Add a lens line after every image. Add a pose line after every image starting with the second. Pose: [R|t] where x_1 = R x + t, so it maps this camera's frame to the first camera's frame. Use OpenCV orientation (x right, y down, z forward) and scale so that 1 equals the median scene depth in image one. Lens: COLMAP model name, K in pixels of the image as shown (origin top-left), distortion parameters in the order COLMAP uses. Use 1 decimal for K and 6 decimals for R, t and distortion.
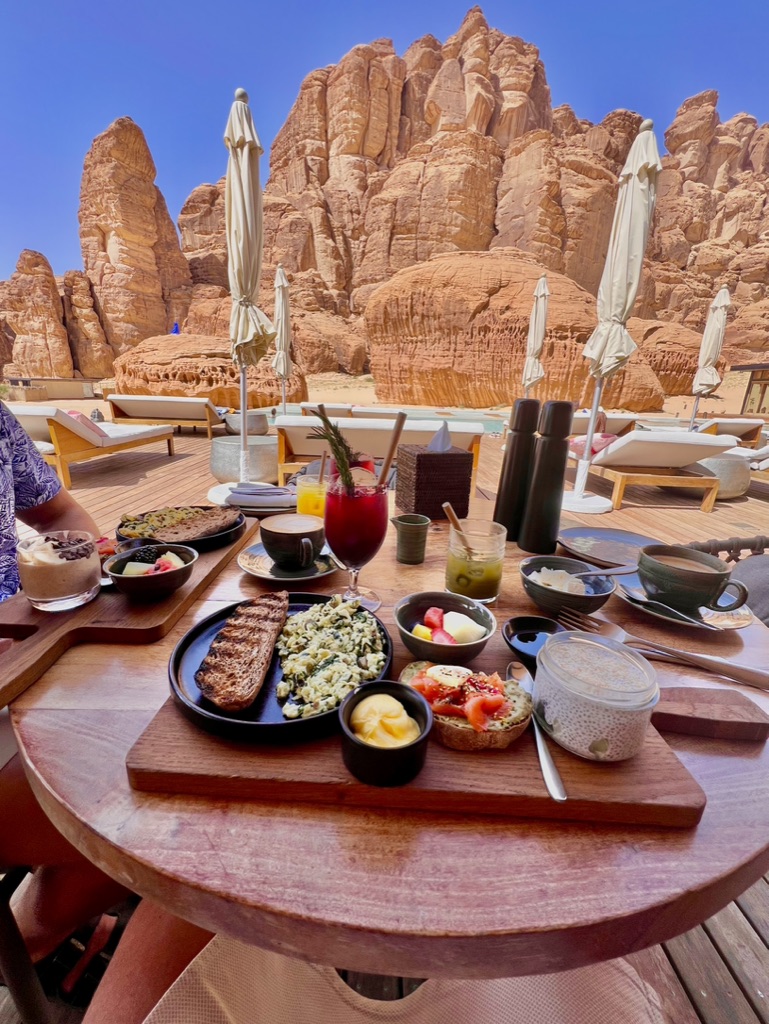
lens RADIAL K [[406.3, 0, 379.1], [0, 406.3, 510.9], [0, 0, 1]] dist [-0.005058, 0.001140]
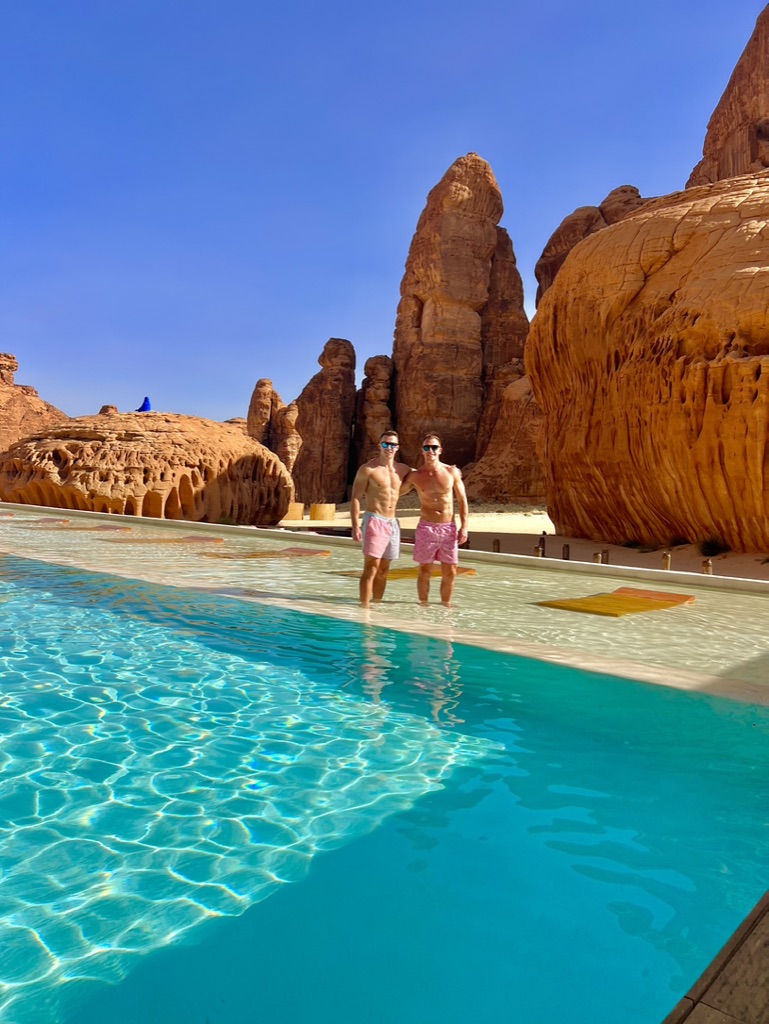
lens RADIAL K [[764.5, 0, 395.3], [0, 764.5, 518.0], [0, 0, 1]] dist [0.058801, -0.054640]
pose [[0.765164, 0.021697, -0.643469, 0.153088], [-0.211134, 0.952621, -0.218944, -0.021045], [0.608232, 0.303386, 0.733492, 0.092571]]
